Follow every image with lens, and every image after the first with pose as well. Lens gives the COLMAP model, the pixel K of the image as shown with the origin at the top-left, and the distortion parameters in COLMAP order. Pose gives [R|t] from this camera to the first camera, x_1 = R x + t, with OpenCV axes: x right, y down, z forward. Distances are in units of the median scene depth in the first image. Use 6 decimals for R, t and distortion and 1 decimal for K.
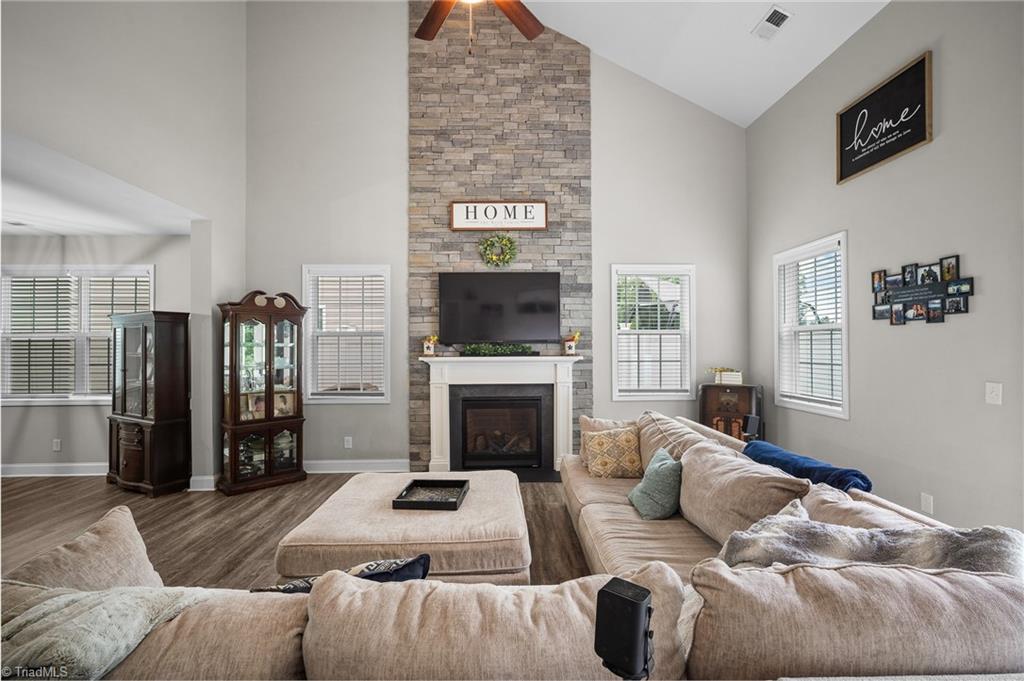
lens RADIAL K [[459.2, 0, 511.2], [0, 459.2, 346.6], [0, 0, 1]] dist [-0.010127, 0.003249]
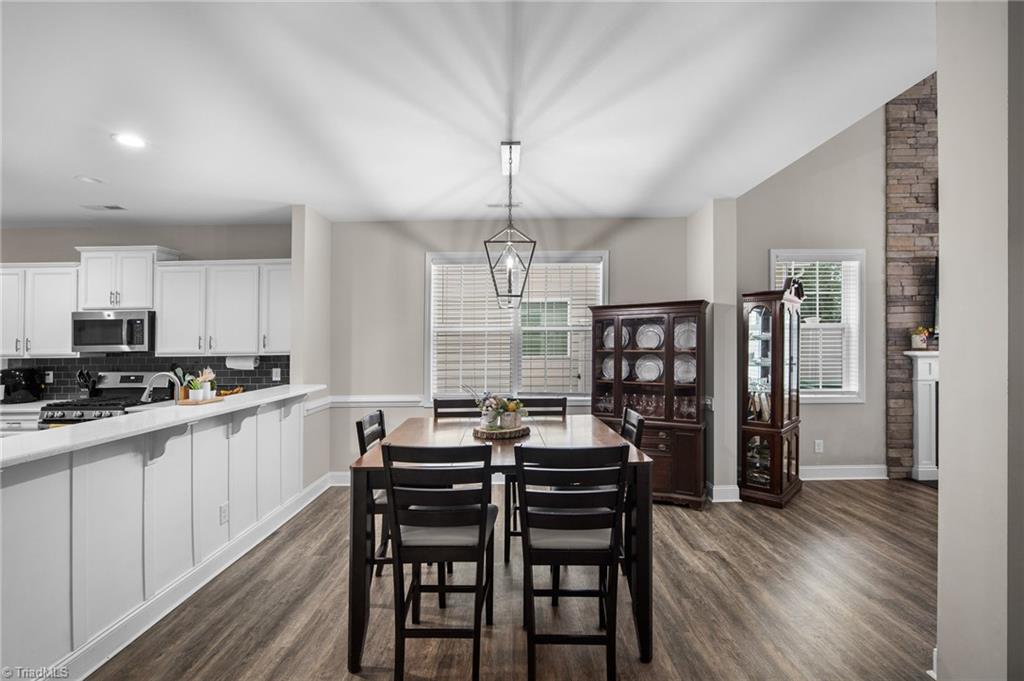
lens RADIAL K [[459.2, 0, 509.3], [0, 459.2, 336.6], [0, 0, 1]] dist [-0.010127, 0.003249]
pose [[0.999232, -0.002632, -0.039092, -0.931706], [0.002451, 0.999986, -0.004664, -0.003755], [0.039104, 0.004565, 0.999225, 0.075699]]
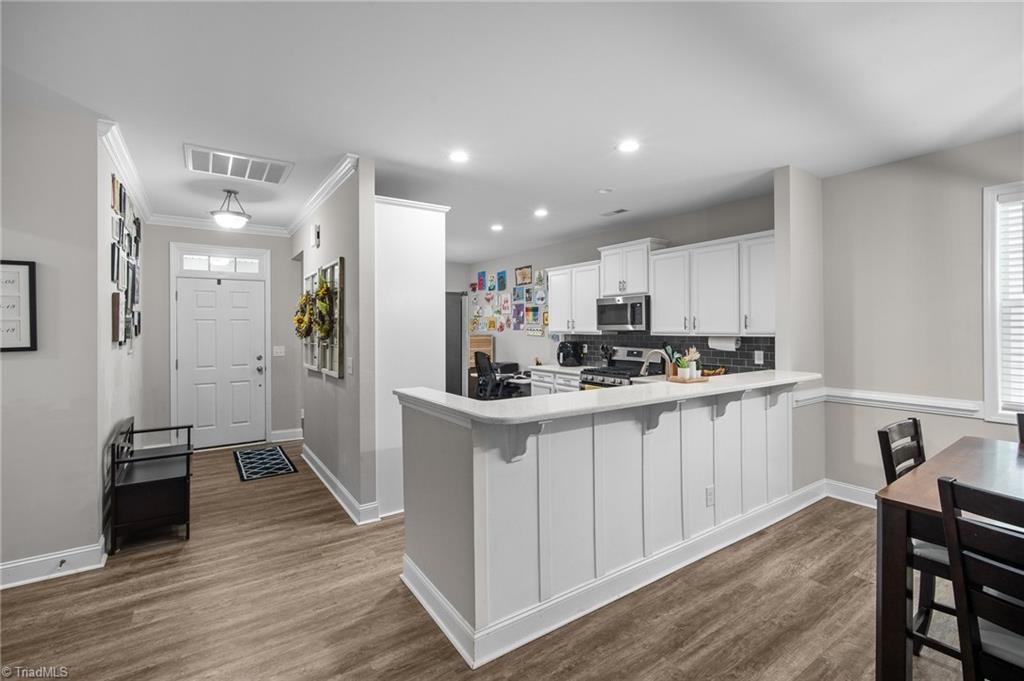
lens RADIAL K [[459.2, 0, 516.8], [0, 459.2, 309.1], [0, 0, 1]] dist [-0.010127, 0.003249]
pose [[0.553948, -0.025475, -0.832162, -0.971554], [0.004218, 0.999605, -0.027794, -0.001337], [0.832541, 0.011887, 0.553836, 0.125848]]
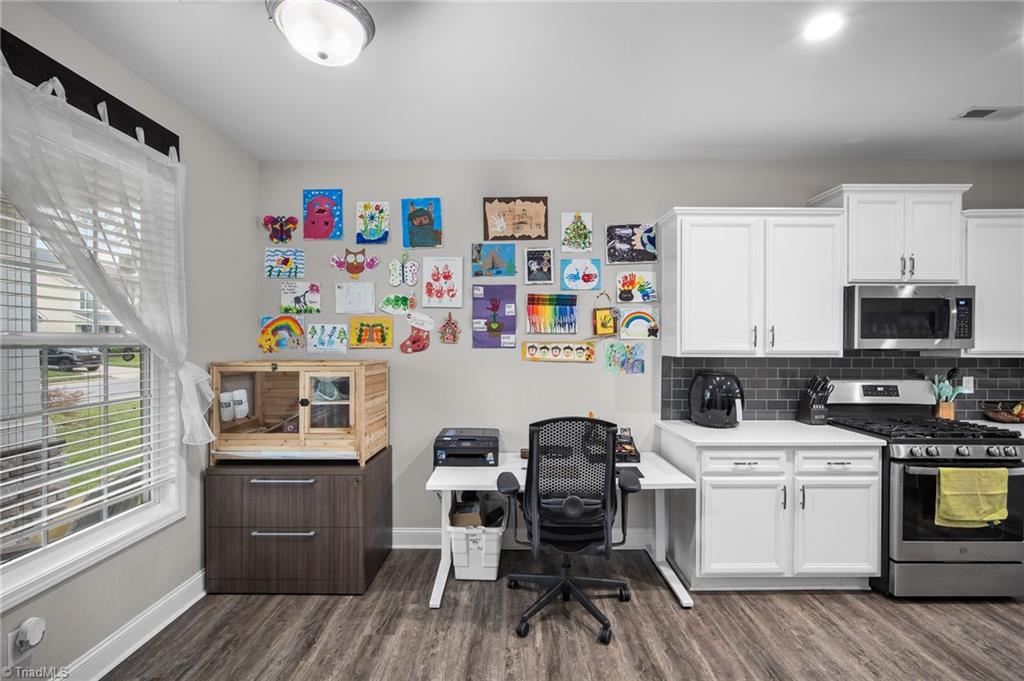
lens RADIAL K [[459.2, 0, 505.4], [0, 459.2, 342.5], [0, 0, 1]] dist [-0.010127, 0.003249]
pose [[0.999575, 0.011491, -0.026809, -2.201617], [-0.011136, 0.999849, 0.013336, 0.009124], [0.026958, -0.013032, 0.999552, 0.346035]]
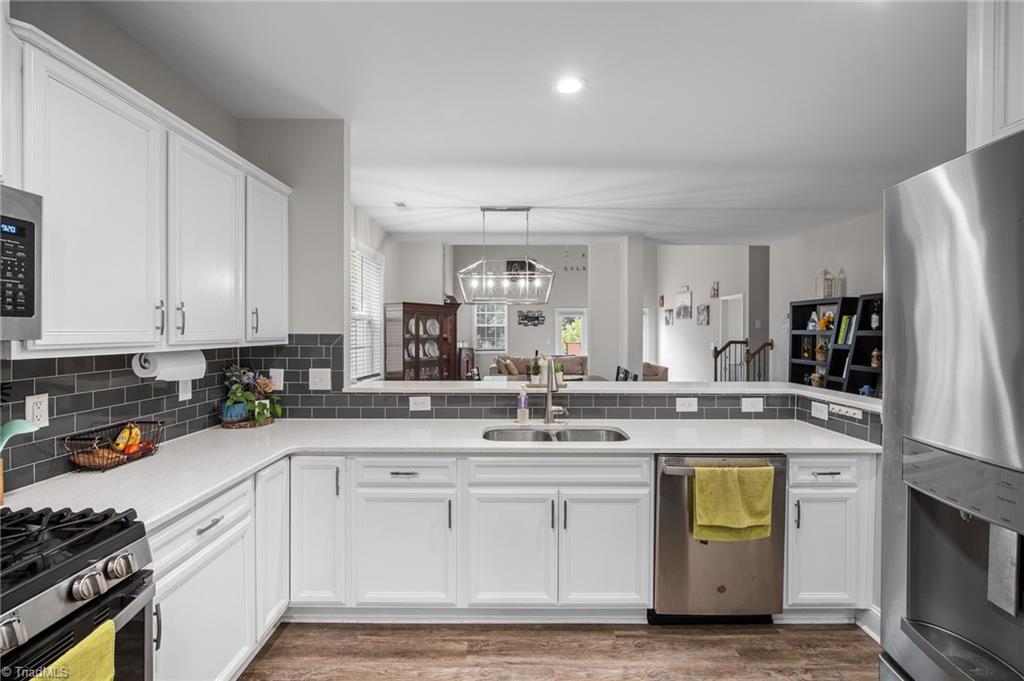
lens RADIAL K [[459.2, 0, 506.3], [0, 459.2, 333.1], [0, 0, 1]] dist [-0.010127, 0.003249]
pose [[0.041642, 0.003829, 0.999125, -1.881891], [-0.010216, 0.999942, -0.003406, 0.012655], [-0.999080, -0.010065, 0.041679, 0.654564]]
